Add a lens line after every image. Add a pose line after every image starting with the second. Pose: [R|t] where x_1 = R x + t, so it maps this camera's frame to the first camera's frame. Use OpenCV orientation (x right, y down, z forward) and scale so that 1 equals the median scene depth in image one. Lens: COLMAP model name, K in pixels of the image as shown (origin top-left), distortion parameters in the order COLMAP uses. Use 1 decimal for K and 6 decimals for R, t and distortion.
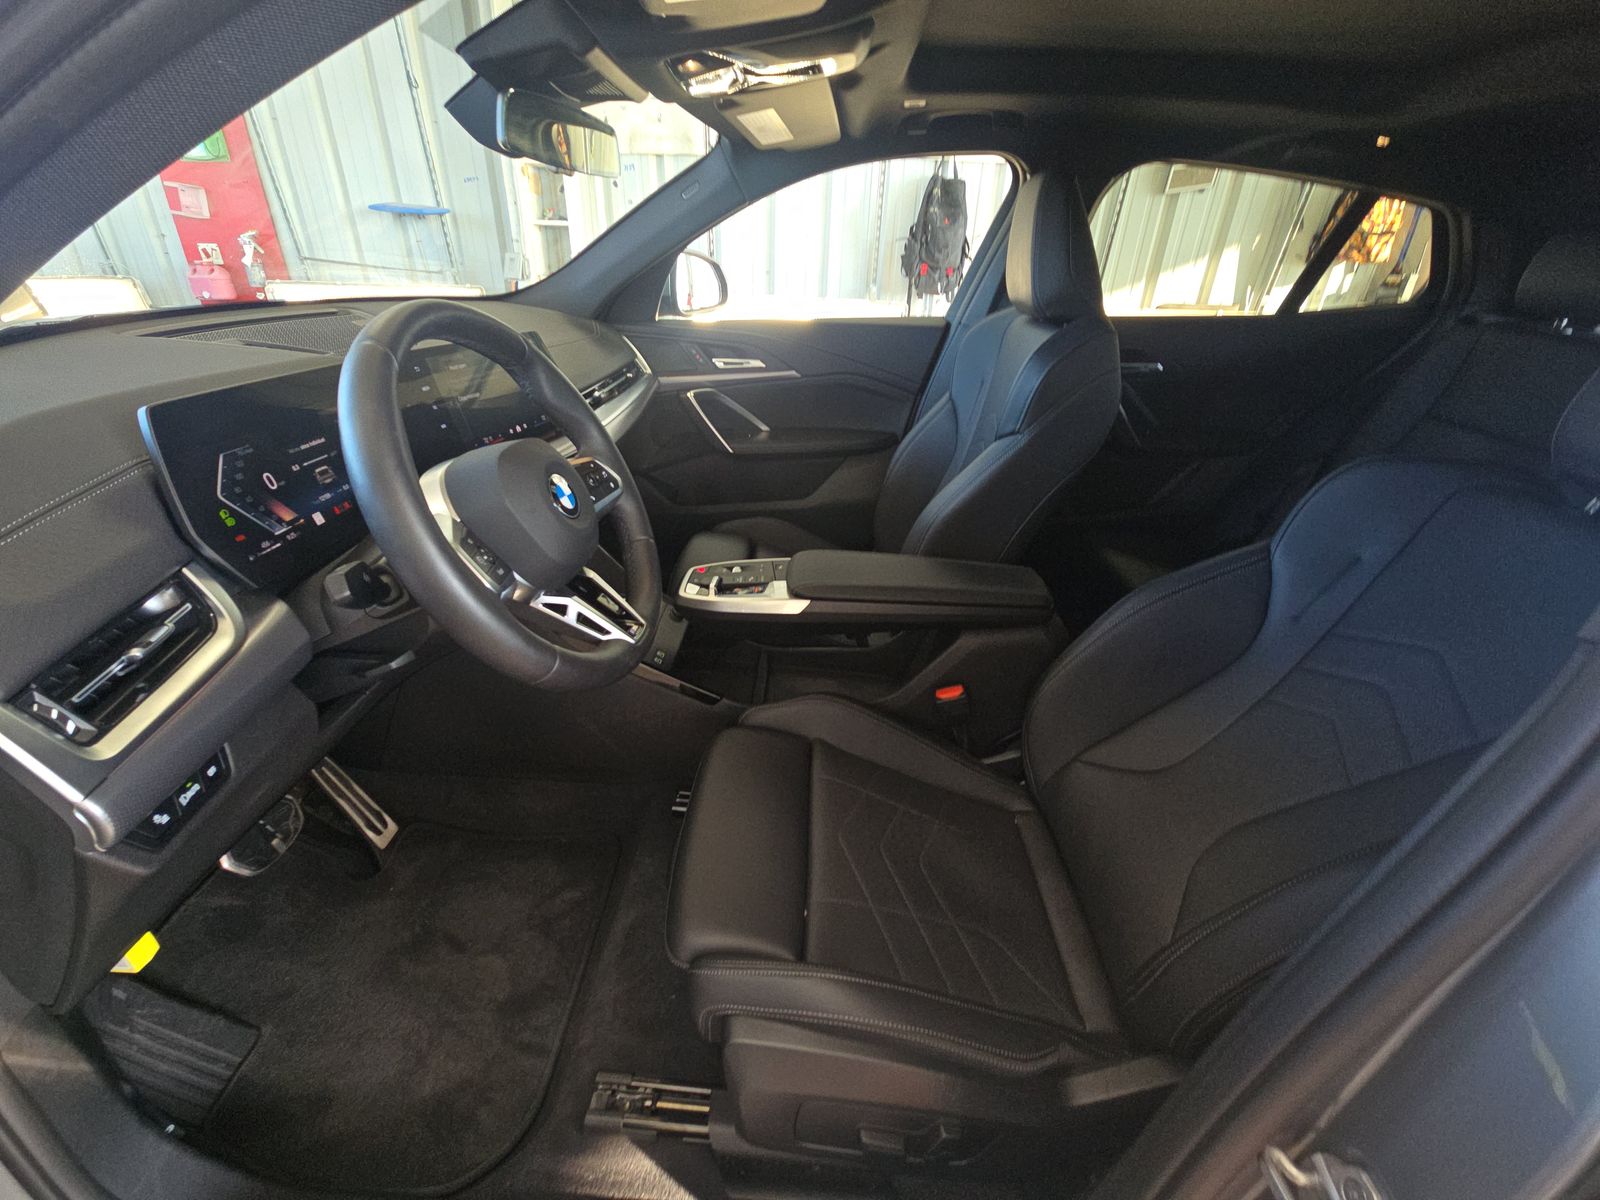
lens RADIAL K [[652.9, 0, 776.4], [0, 652.9, 608.7], [0, 0, 1]] dist [0.001050, -0.000499]
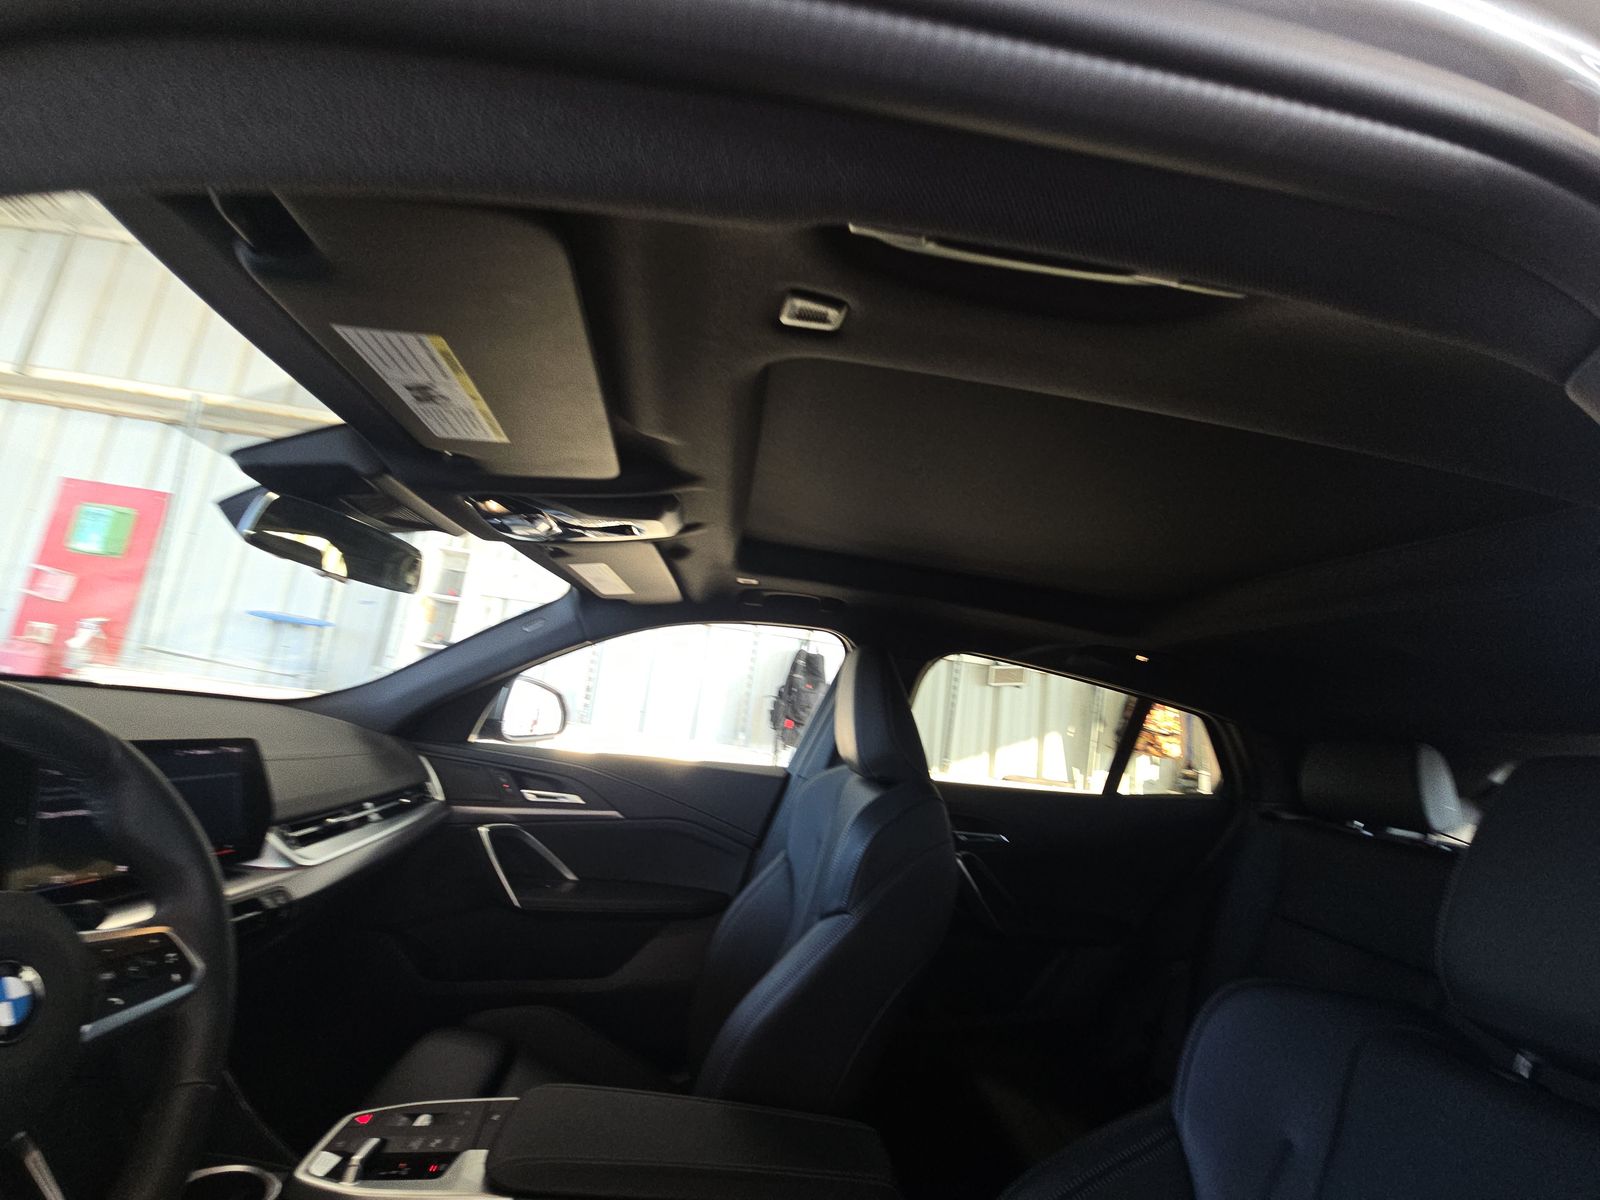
lens RADIAL K [[652.8, 0, 800.0], [0, 652.8, 600.0], [0, 0, 1]] dist [0.018623, -0.016500]
pose [[0.979463, 0.129557, 0.154492, 0.097946], [-0.007335, 0.788622, -0.614835, -0.052646], [-0.201493, 0.601075, 0.773376, 0.109629]]
